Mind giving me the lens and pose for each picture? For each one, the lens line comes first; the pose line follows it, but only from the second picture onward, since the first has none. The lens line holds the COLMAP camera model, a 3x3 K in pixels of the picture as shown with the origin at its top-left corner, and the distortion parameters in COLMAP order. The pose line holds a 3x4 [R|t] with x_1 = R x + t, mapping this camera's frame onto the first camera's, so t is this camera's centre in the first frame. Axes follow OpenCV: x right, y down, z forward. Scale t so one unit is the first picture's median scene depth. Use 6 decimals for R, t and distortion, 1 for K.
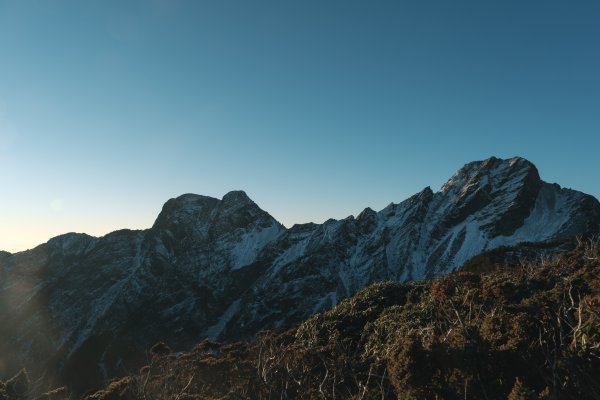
lens RADIAL K [[405.1, 0, 300.0], [0, 405.1, 200.0], [0, 0, 1]] dist [0.009404, -0.008802]
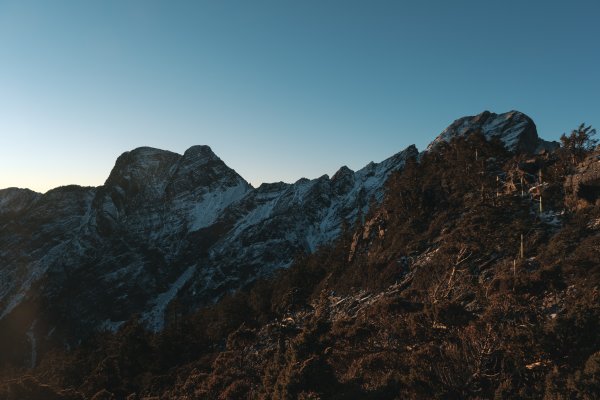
lens RADIAL K [[405.1, 0, 300.0], [0, 405.1, 200.0], [0, 0, 1]] dist [0.009404, -0.008802]
pose [[0.999690, 0.020437, 0.014189, 0.062643], [-0.021445, 0.996955, 0.074966, 0.030229], [-0.012614, -0.075247, 0.997085, 0.112138]]
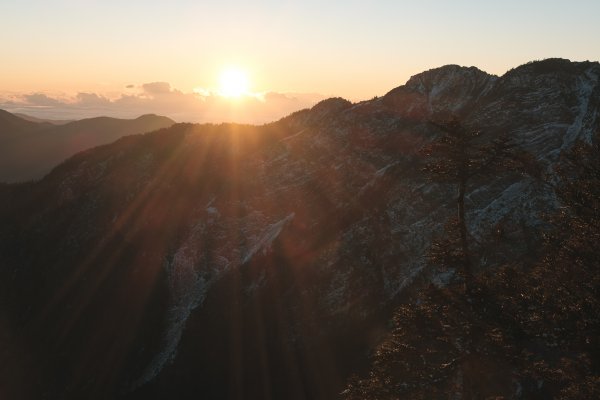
lens RADIAL K [[878.6, 0, 294.0], [0, 878.6, 198.7], [0, 0, 1]] dist [0.023222, -0.024103]
pose [[0.690794, 0.120730, -0.712901, 0.061317], [0.026379, 0.981097, 0.191710, 0.035391], [0.722570, -0.151238, 0.674552, 0.178128]]
